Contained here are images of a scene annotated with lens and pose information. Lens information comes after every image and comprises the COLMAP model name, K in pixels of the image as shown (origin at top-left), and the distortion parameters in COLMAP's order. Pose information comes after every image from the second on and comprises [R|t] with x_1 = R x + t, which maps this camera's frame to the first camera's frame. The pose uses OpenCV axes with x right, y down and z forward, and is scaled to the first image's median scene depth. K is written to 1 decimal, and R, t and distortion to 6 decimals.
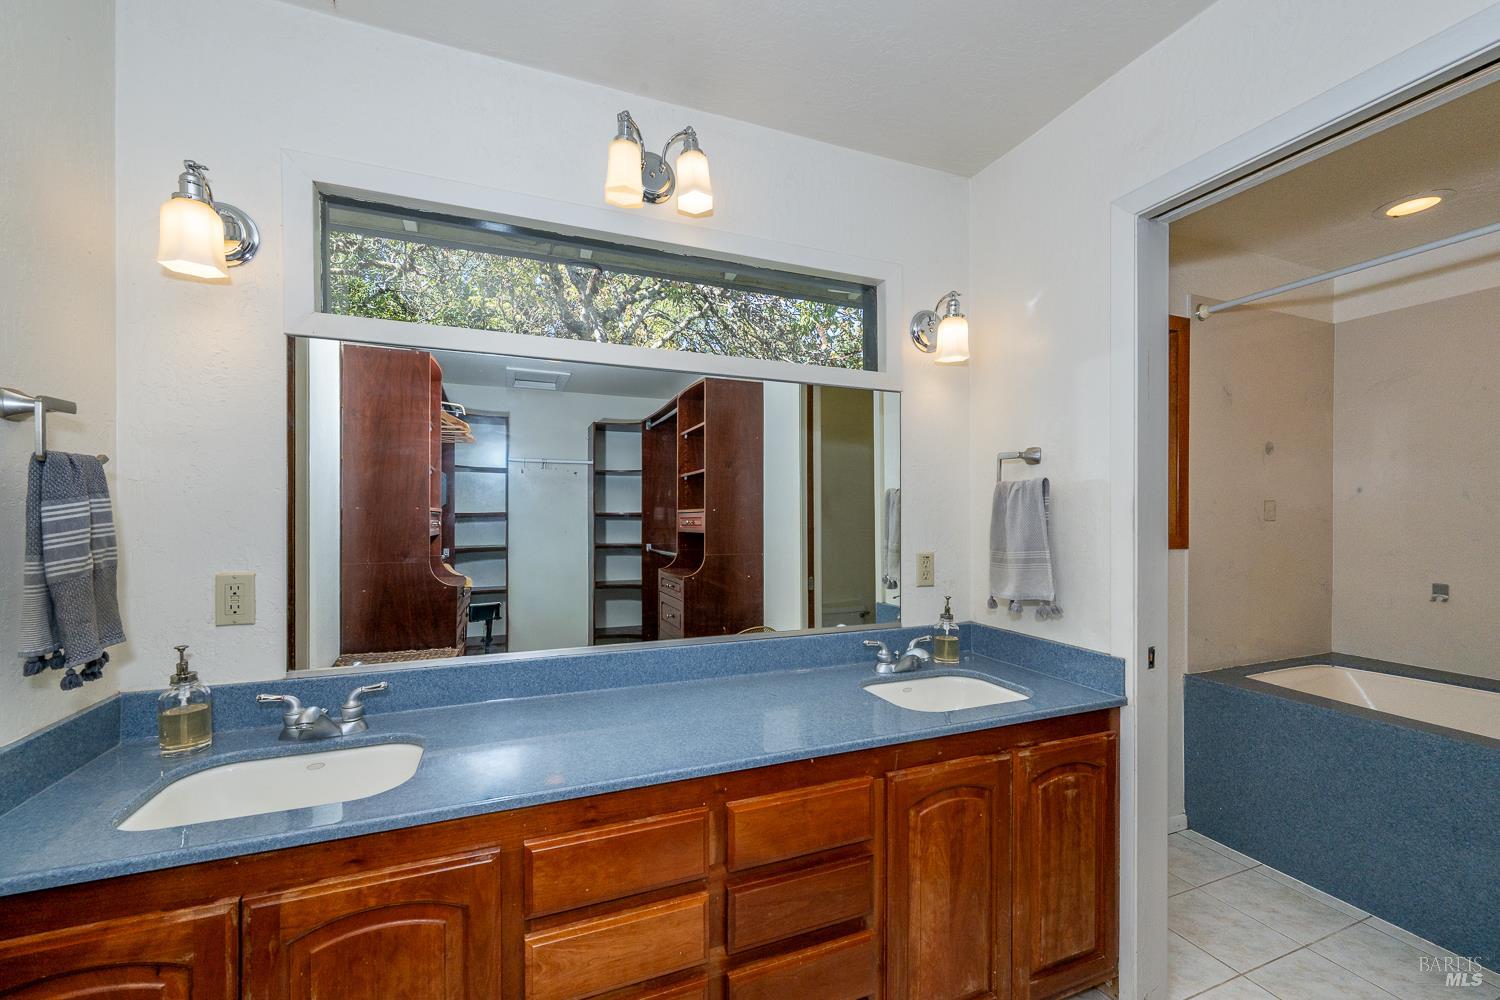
lens RADIAL K [[597.2, 0, 750.9], [0, 597.2, 512.0], [0, 0, 1]] dist [-0.001054, 0.000786]
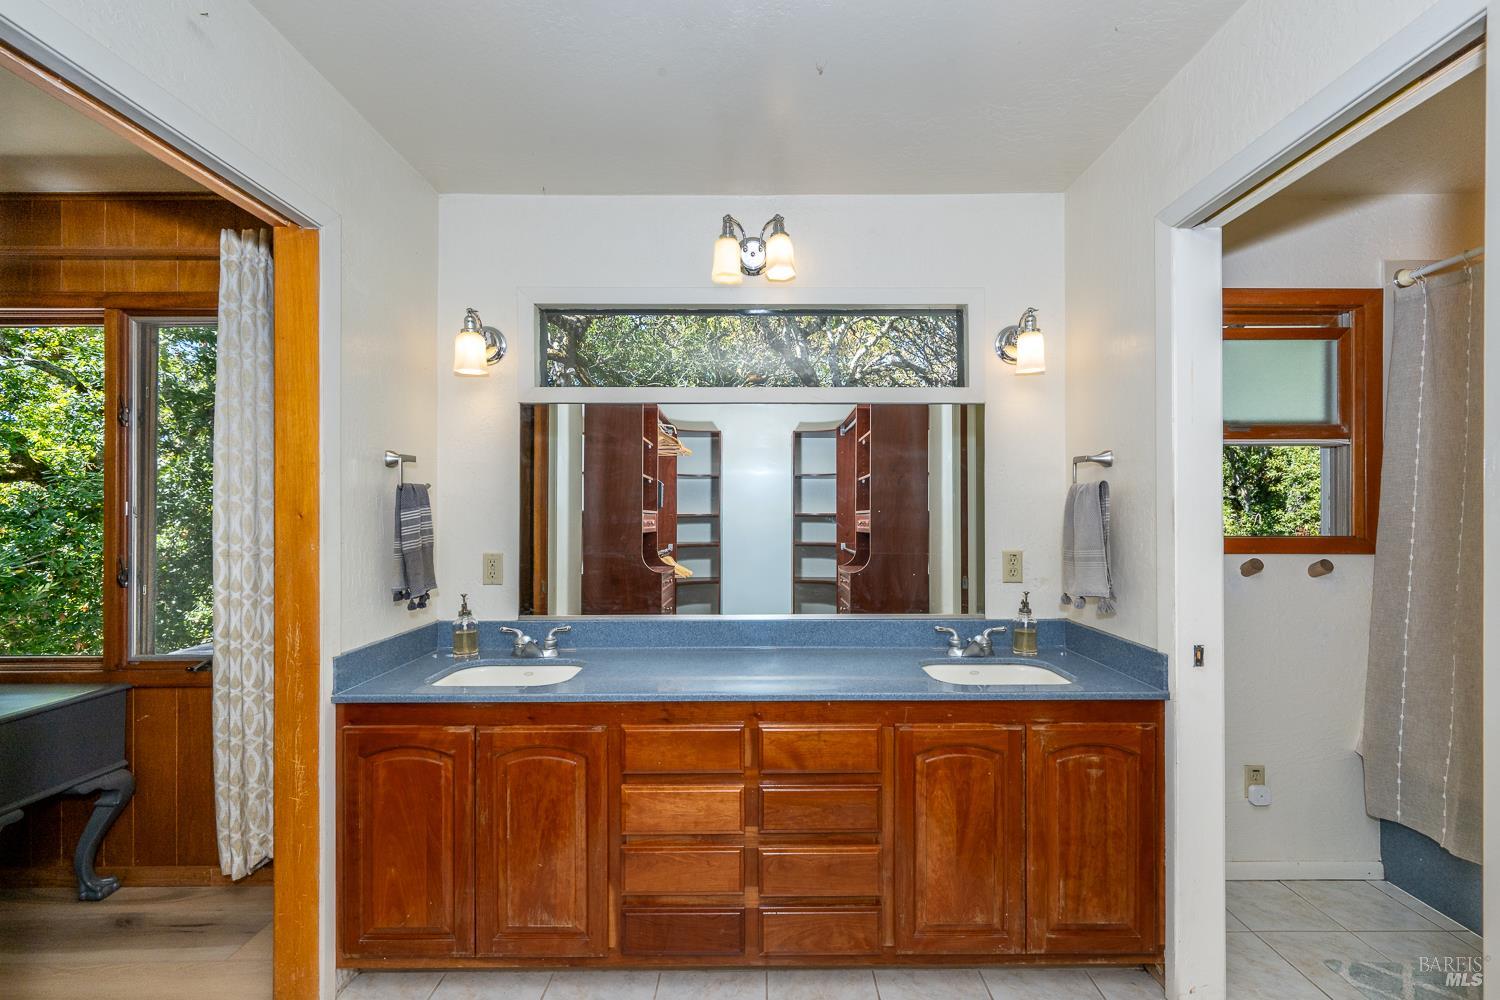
lens RADIAL K [[597.2, 0, 756.0], [0, 597.2, 501.6], [0, 0, 1]] dist [-0.001054, 0.000786]
pose [[0.934683, -0.009666, -0.355350, 0.378207], [0.003352, 0.999825, -0.018379, -0.003661], [0.355466, 0.015987, 0.934553, -0.260226]]
